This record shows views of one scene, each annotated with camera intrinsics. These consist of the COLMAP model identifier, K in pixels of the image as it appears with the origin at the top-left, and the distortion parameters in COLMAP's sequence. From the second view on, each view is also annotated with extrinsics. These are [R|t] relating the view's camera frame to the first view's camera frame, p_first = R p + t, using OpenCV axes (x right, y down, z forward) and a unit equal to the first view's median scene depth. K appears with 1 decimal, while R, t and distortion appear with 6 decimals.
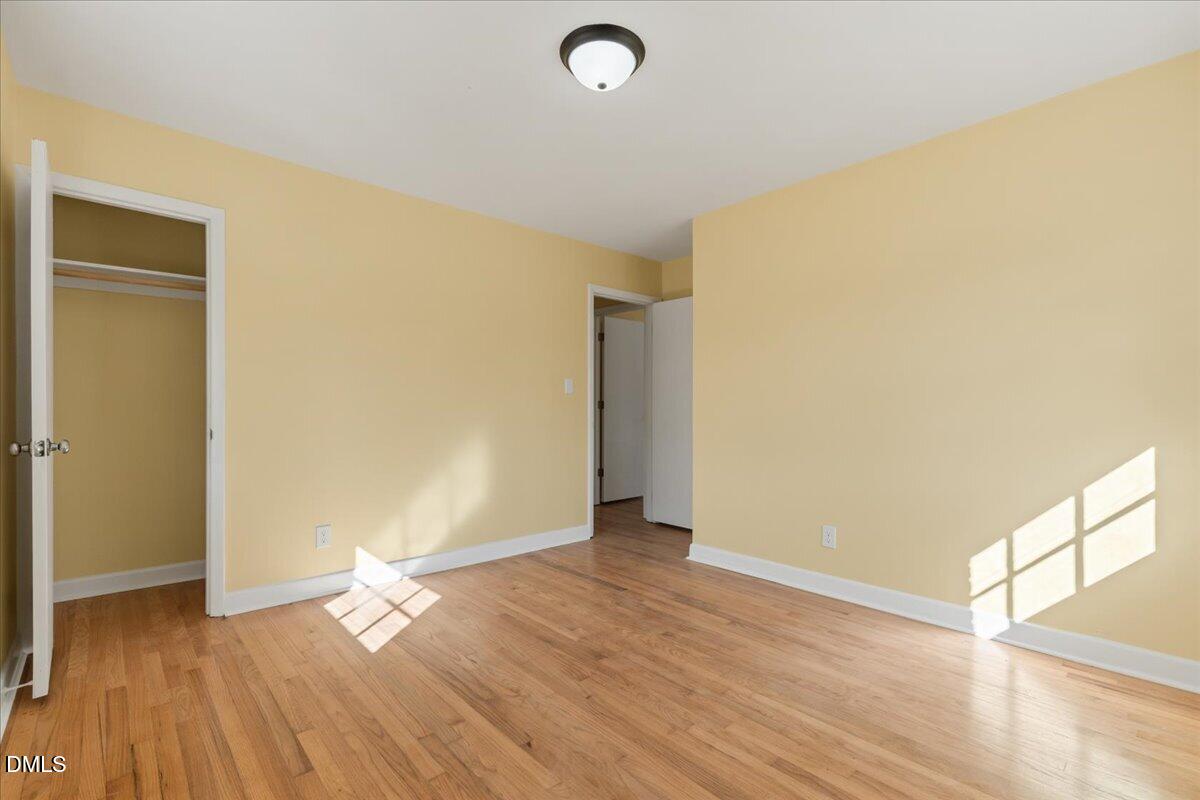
lens RADIAL K [[539.5, 0, 596.0], [0, 539.5, 405.0], [0, 0, 1]] dist [0.009701, -0.000630]
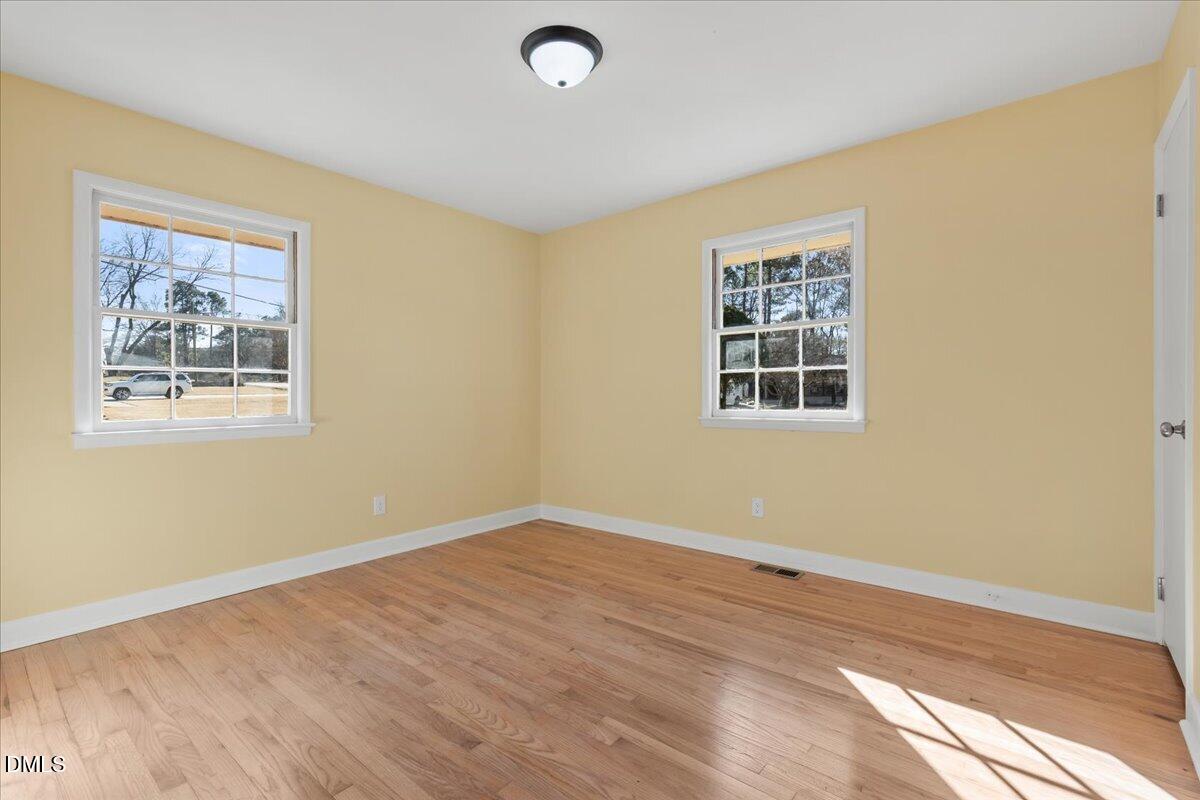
lens RADIAL K [[539.5, 0, 596.0], [0, 539.5, 405.0], [0, 0, 1]] dist [0.009701, -0.000630]
pose [[-0.990113, 0.005272, -0.140170, 0.090521], [0.003652, 0.999924, 0.011810, 0.019256], [0.140222, 0.011181, -0.990057, 2.047548]]
